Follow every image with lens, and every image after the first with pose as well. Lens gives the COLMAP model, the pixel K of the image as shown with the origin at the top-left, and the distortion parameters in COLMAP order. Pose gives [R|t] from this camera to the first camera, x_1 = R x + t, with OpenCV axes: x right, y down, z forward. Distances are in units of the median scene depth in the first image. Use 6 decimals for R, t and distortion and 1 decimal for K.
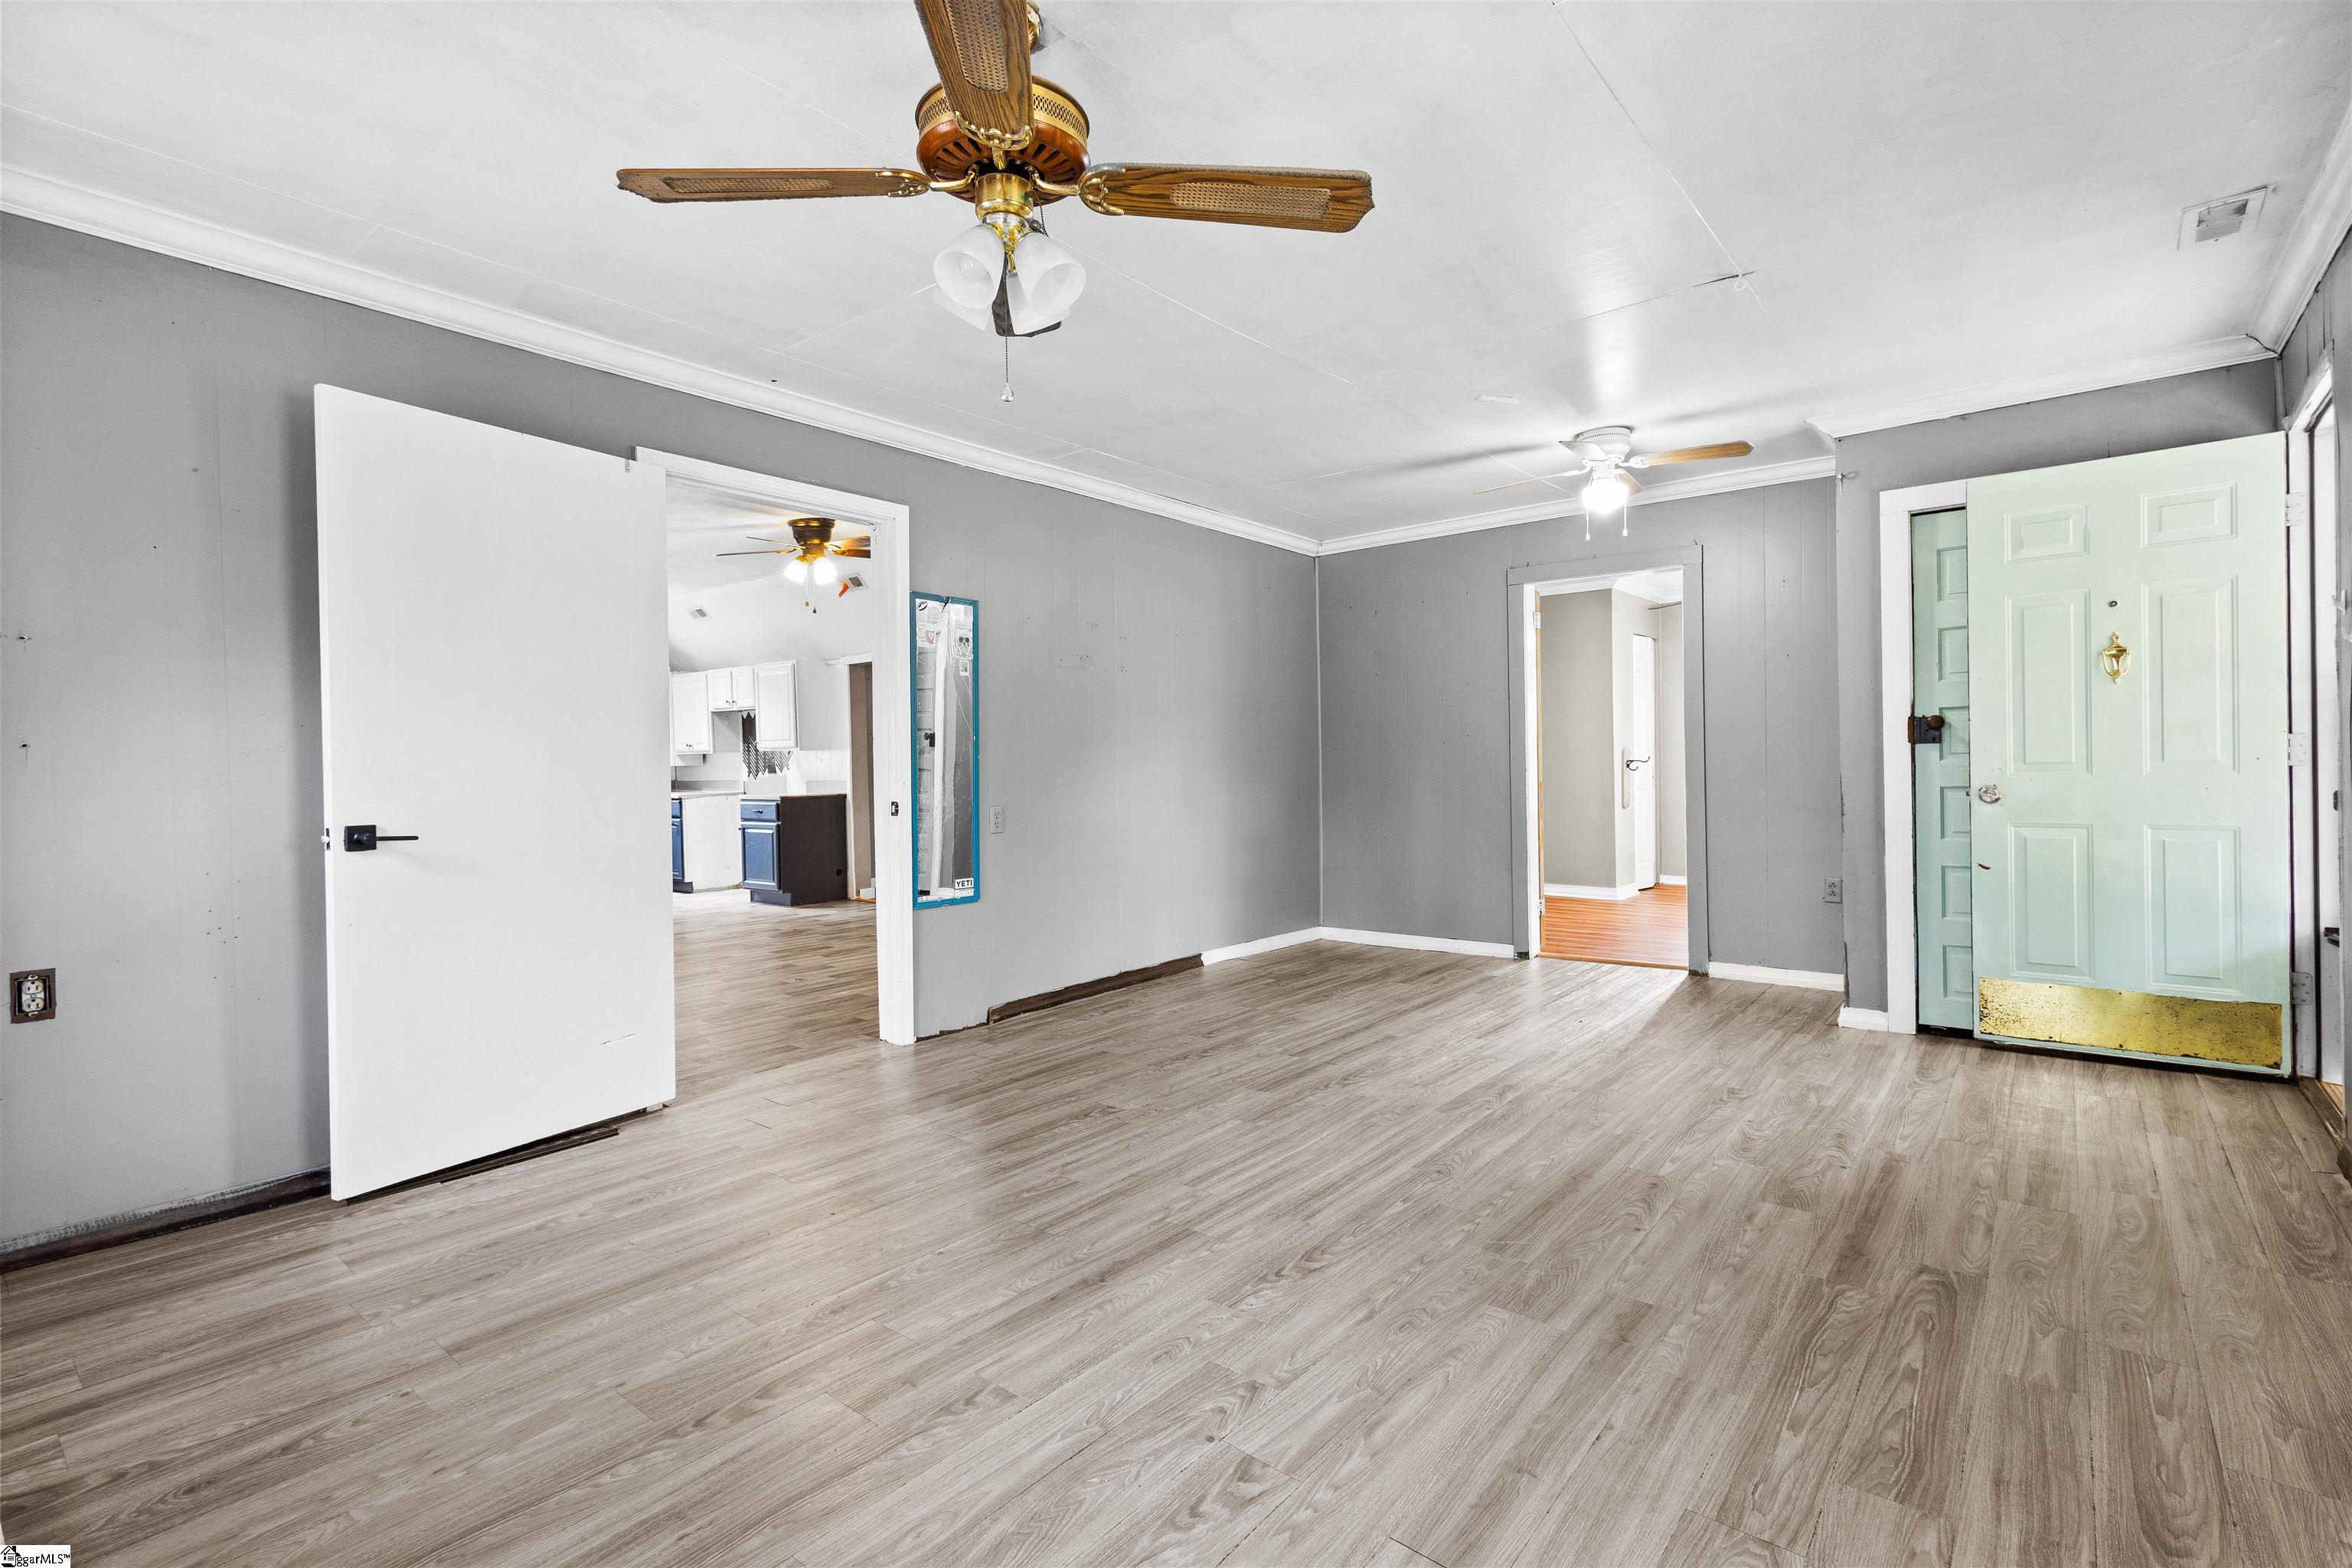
lens RADIAL K [[1079.9, 0, 1176.3], [0, 1079.9, 771.1], [0, 0, 1]] dist [0.003480, 0.000506]
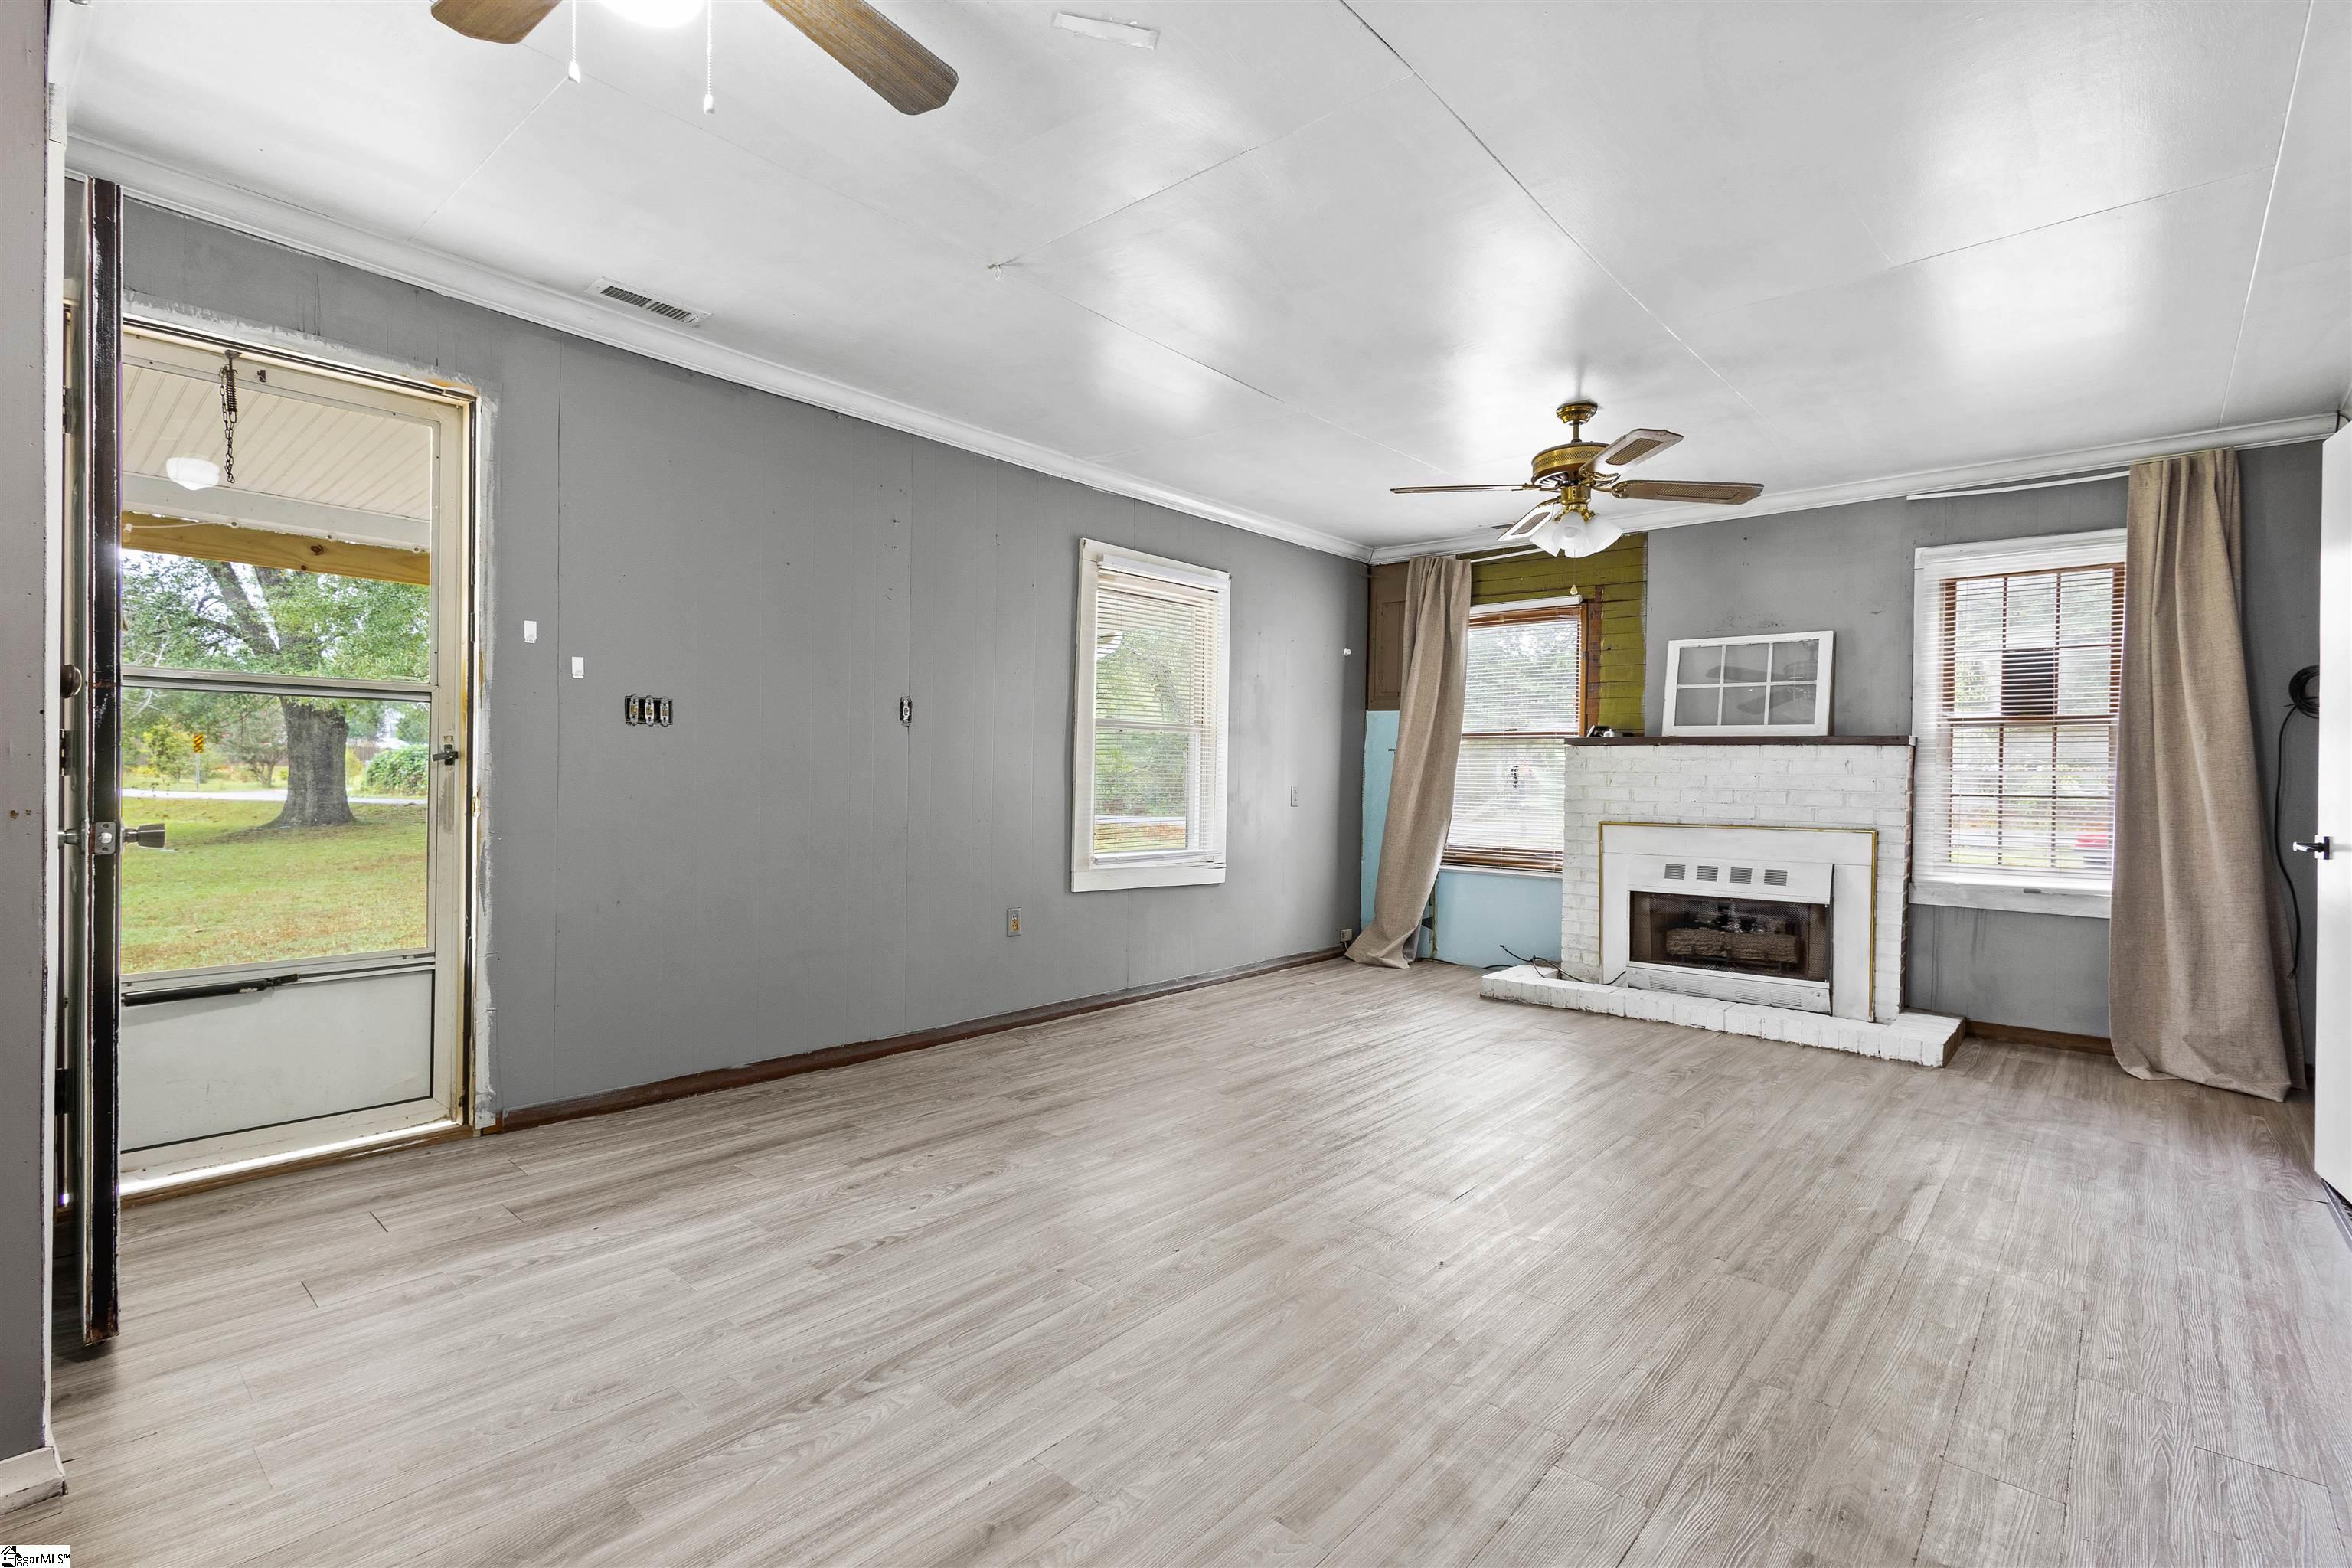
lens RADIAL K [[1079.9, 0, 1175.6], [0, 1079.9, 782.2], [0, 0, 1]] dist [0.003480, 0.000506]
pose [[-0.999475, -0.000627, 0.032394, 0.356436], [-0.000226, 0.999923, 0.012390, -0.011352], [-0.032400, 0.012376, -0.999398, 2.116929]]
